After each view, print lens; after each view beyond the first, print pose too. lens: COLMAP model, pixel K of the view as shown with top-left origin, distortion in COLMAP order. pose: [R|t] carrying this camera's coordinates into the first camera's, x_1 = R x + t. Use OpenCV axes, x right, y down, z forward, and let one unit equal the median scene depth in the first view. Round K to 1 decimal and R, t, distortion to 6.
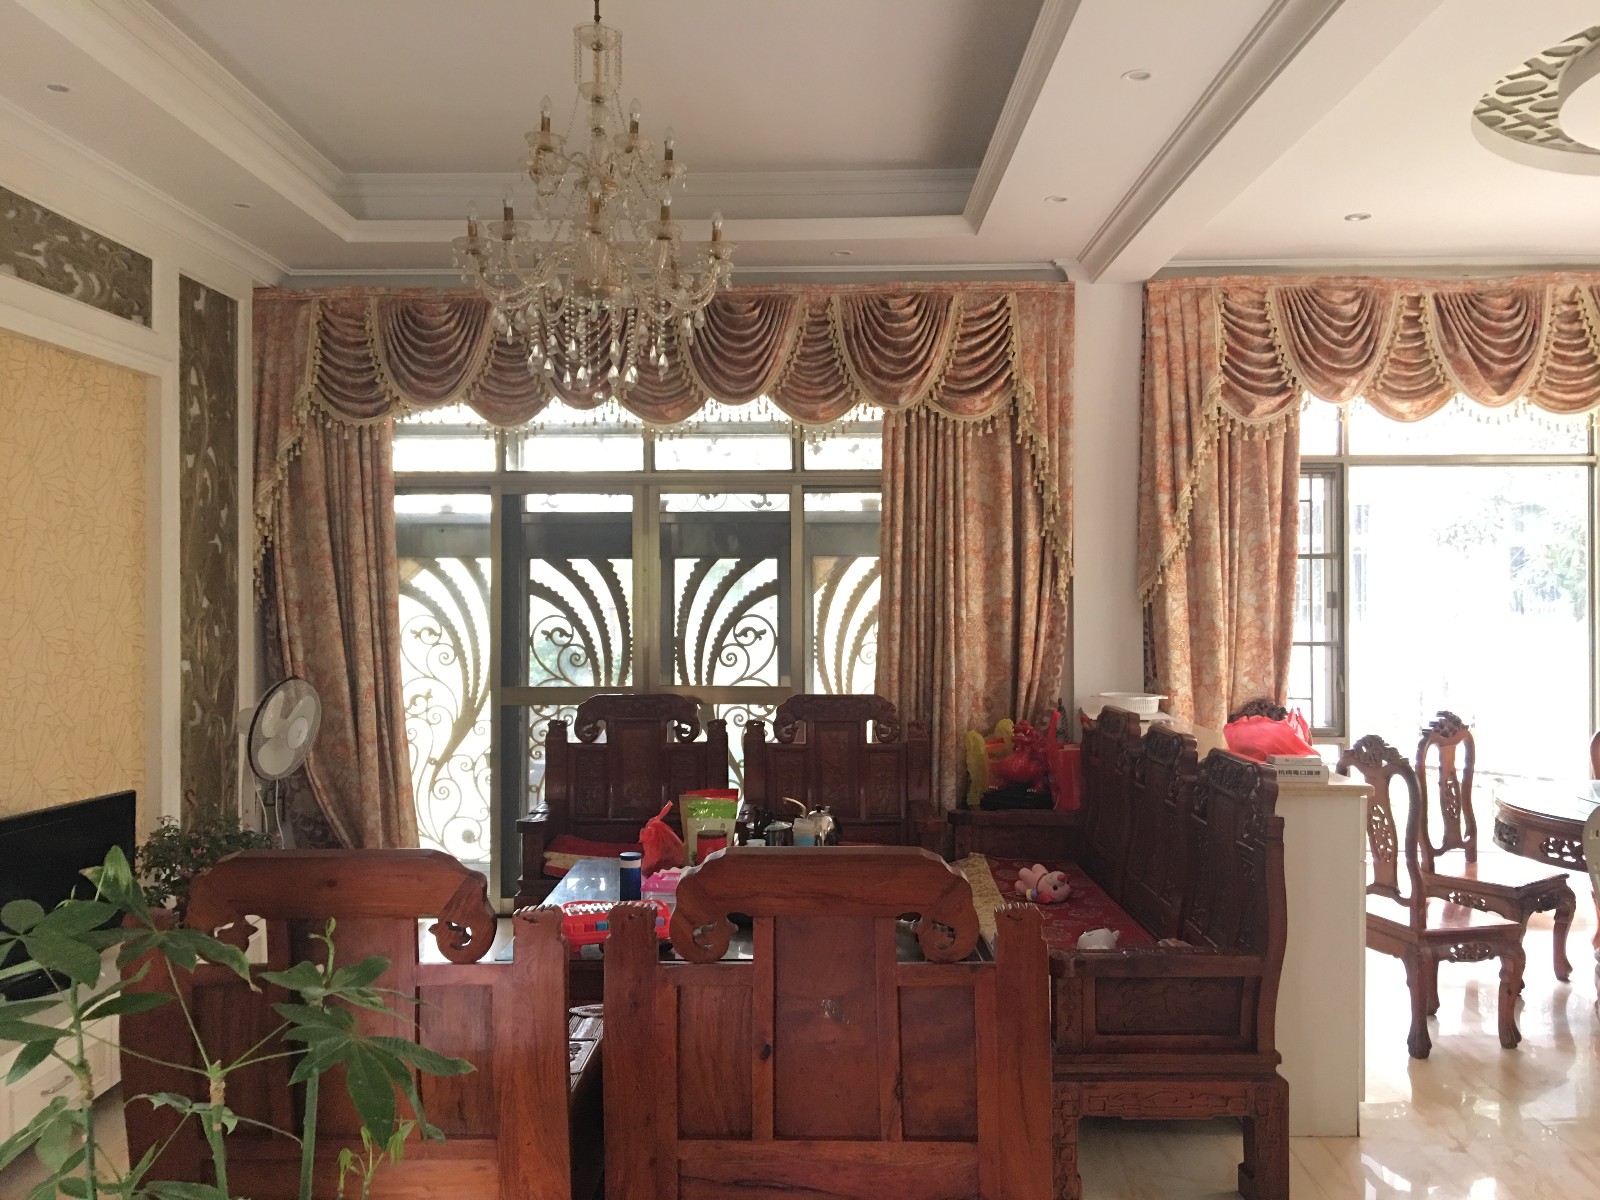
lens RADIAL K [[1345.7, 0, 808.1], [0, 1345.7, 585.6], [0, 0, 1]] dist [0.081348, -0.137540]
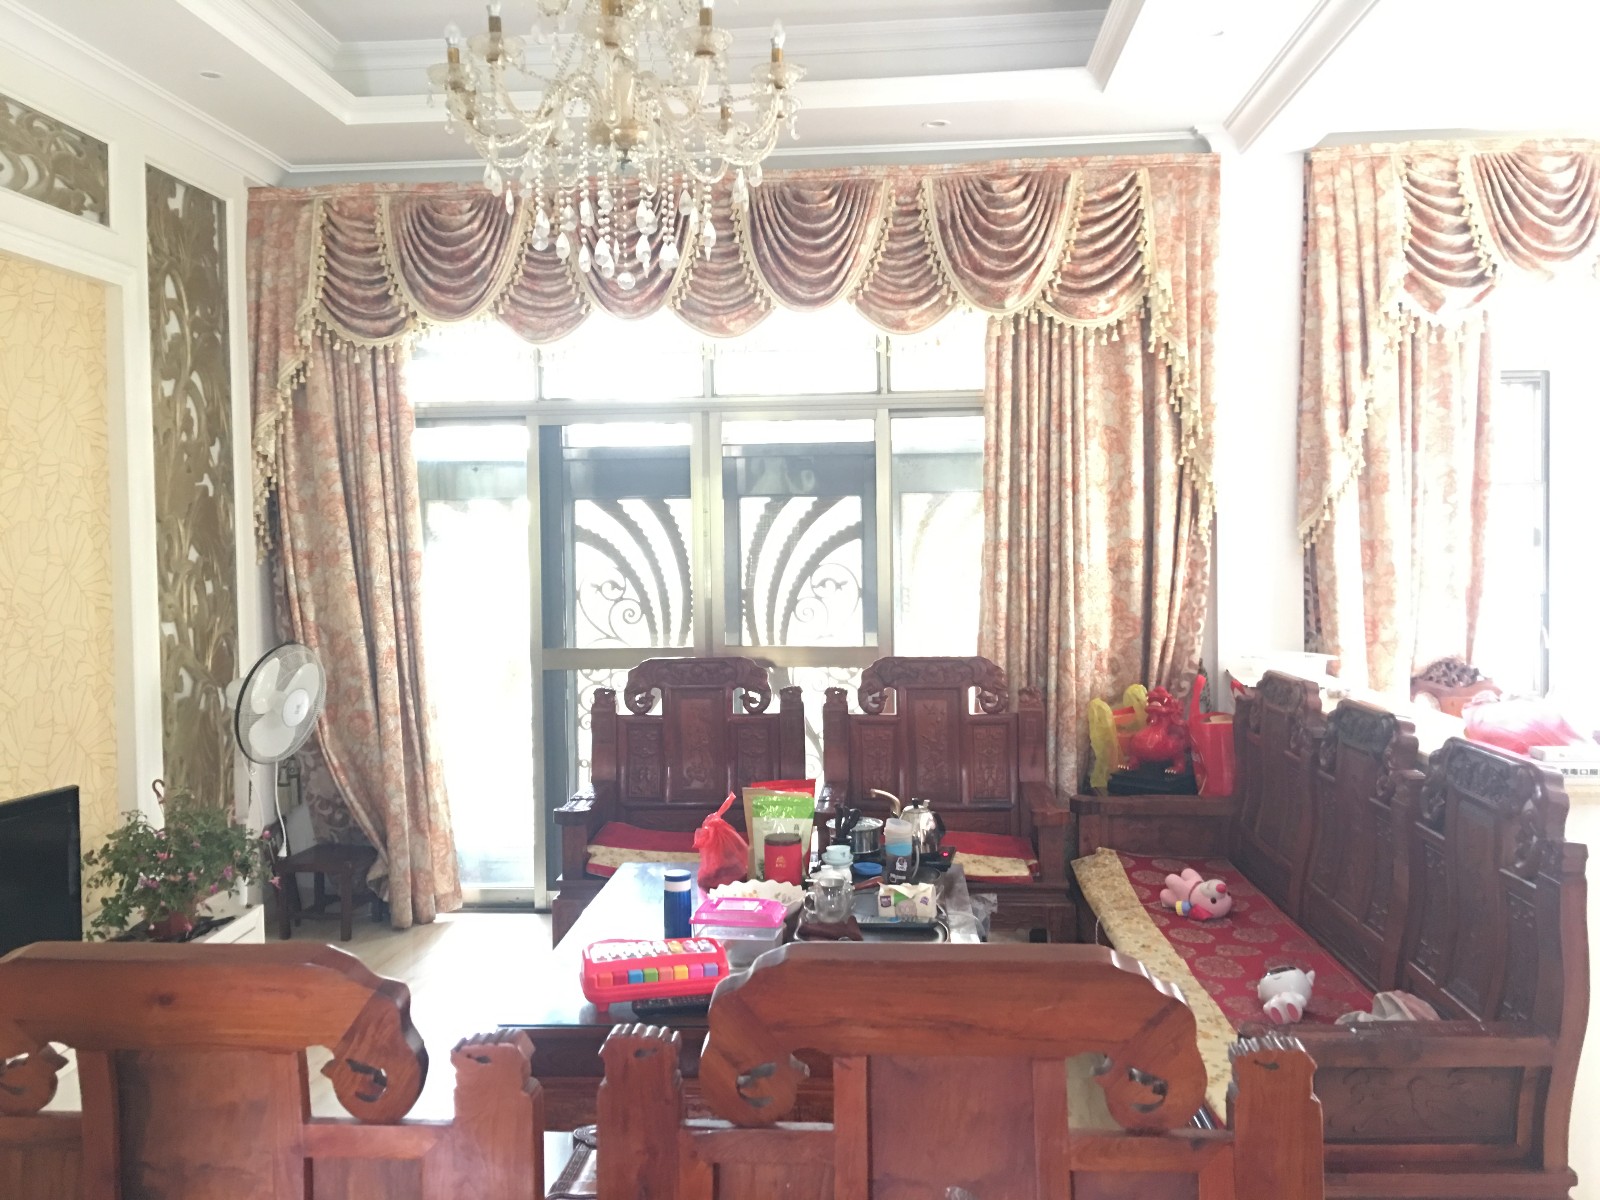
lens RADIAL K [[1343.2, 0, 794.2], [0, 1343.2, 573.8], [0, 0, 1]] dist [0.085276, -0.140949]
pose [[0.997455, -0.009355, -0.070682, -0.005030], [0.011575, 0.999450, 0.031067, 0.002007], [0.070352, -0.031806, 0.997015, 0.153010]]
